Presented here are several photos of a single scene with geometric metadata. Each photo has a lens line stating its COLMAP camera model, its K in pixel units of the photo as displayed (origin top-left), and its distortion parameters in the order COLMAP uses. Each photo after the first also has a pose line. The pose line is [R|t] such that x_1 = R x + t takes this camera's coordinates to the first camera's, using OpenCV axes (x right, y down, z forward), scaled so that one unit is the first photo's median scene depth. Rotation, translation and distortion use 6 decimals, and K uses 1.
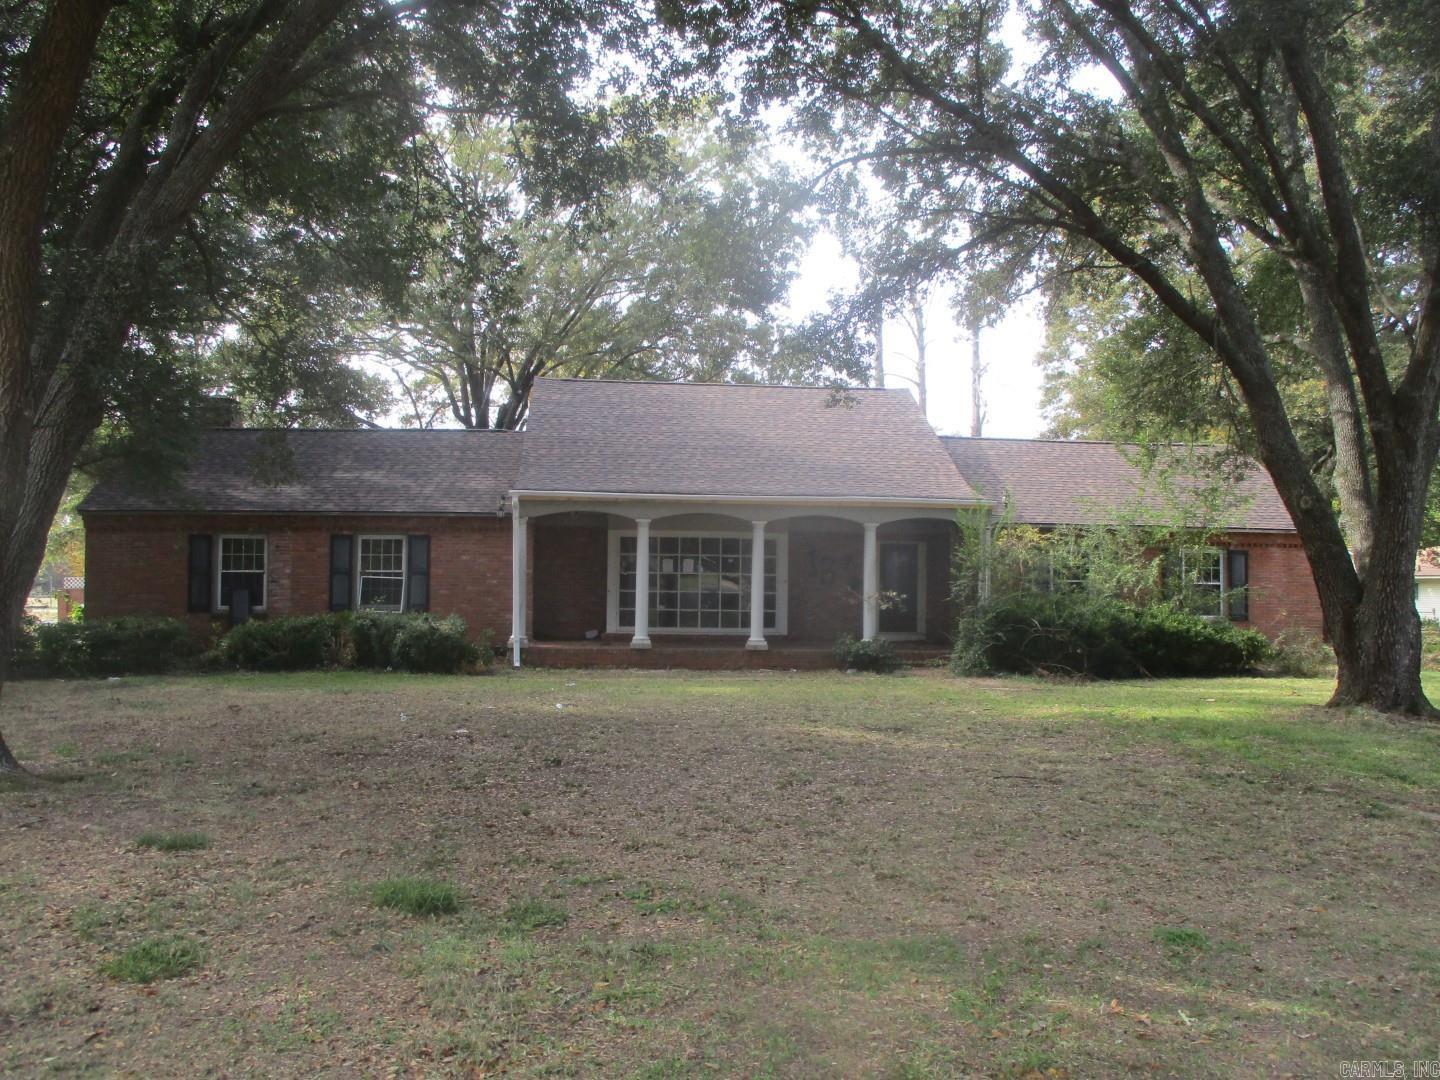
lens RADIAL K [[1229.9, 0, 720.0], [0, 1229.9, 540.0], [0, 0, 1]] dist [0.002336, -0.002131]
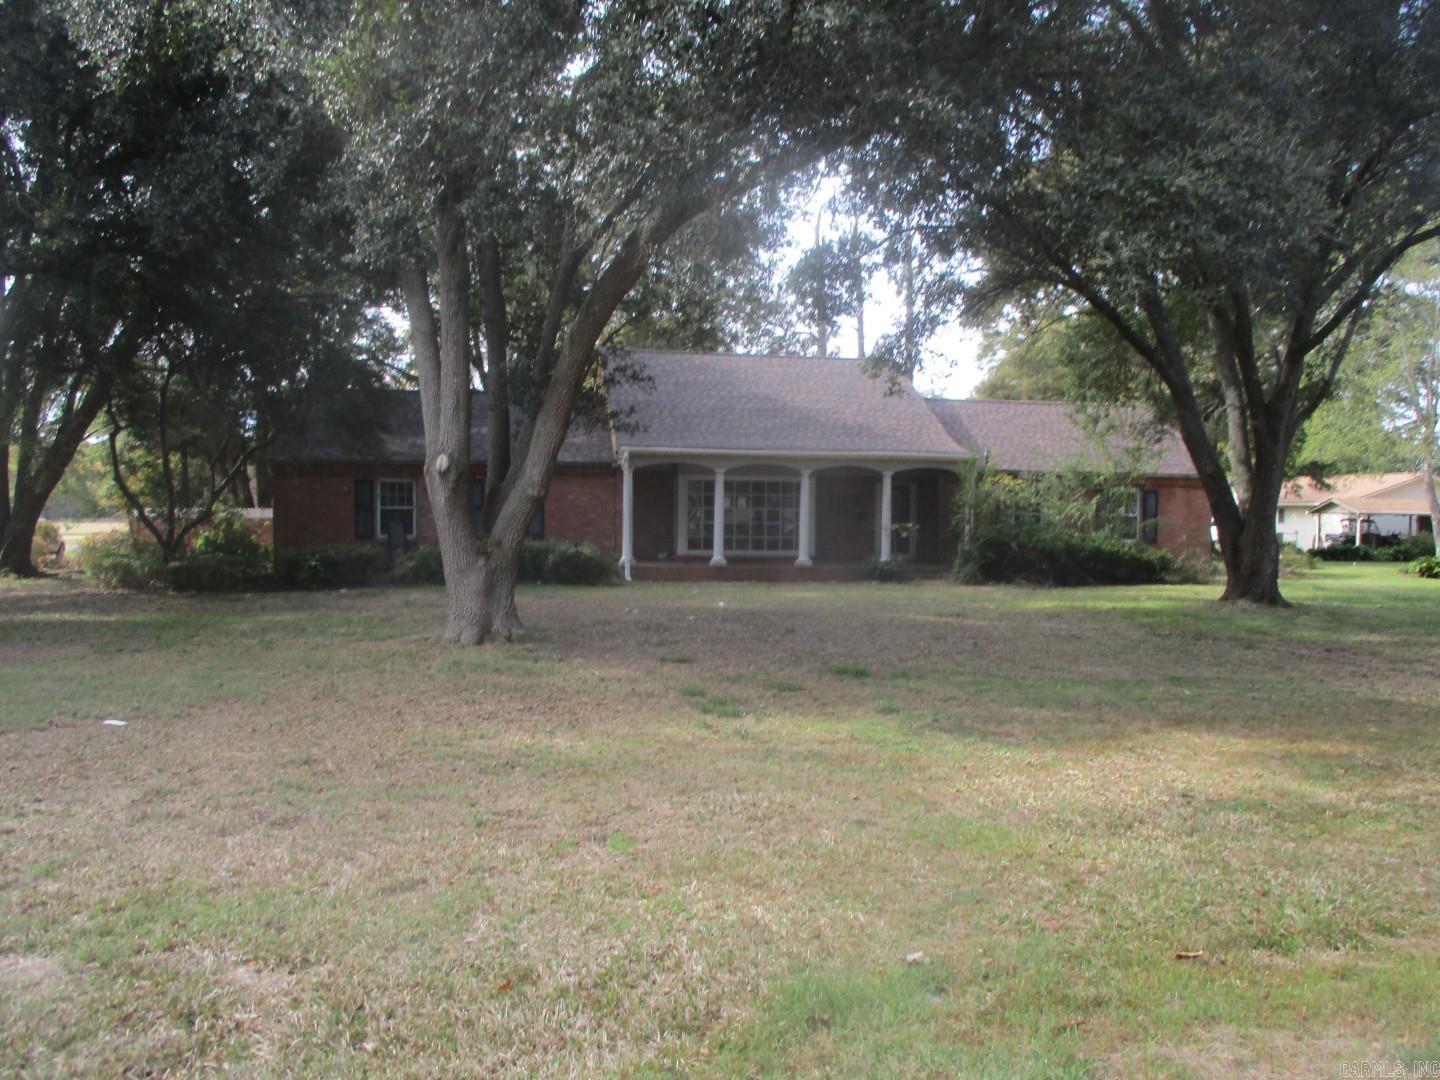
lens RADIAL K [[1210.6, 0, 720.0], [0, 1210.6, 540.0], [0, 0, 1]] dist [-0.012004, -0.006107]
pose [[0.997004, -0.003259, 0.077286, -0.164861], [-0.001711, 0.997938, 0.064156, -0.024346], [-0.077336, -0.064096, 0.994943, -0.302086]]
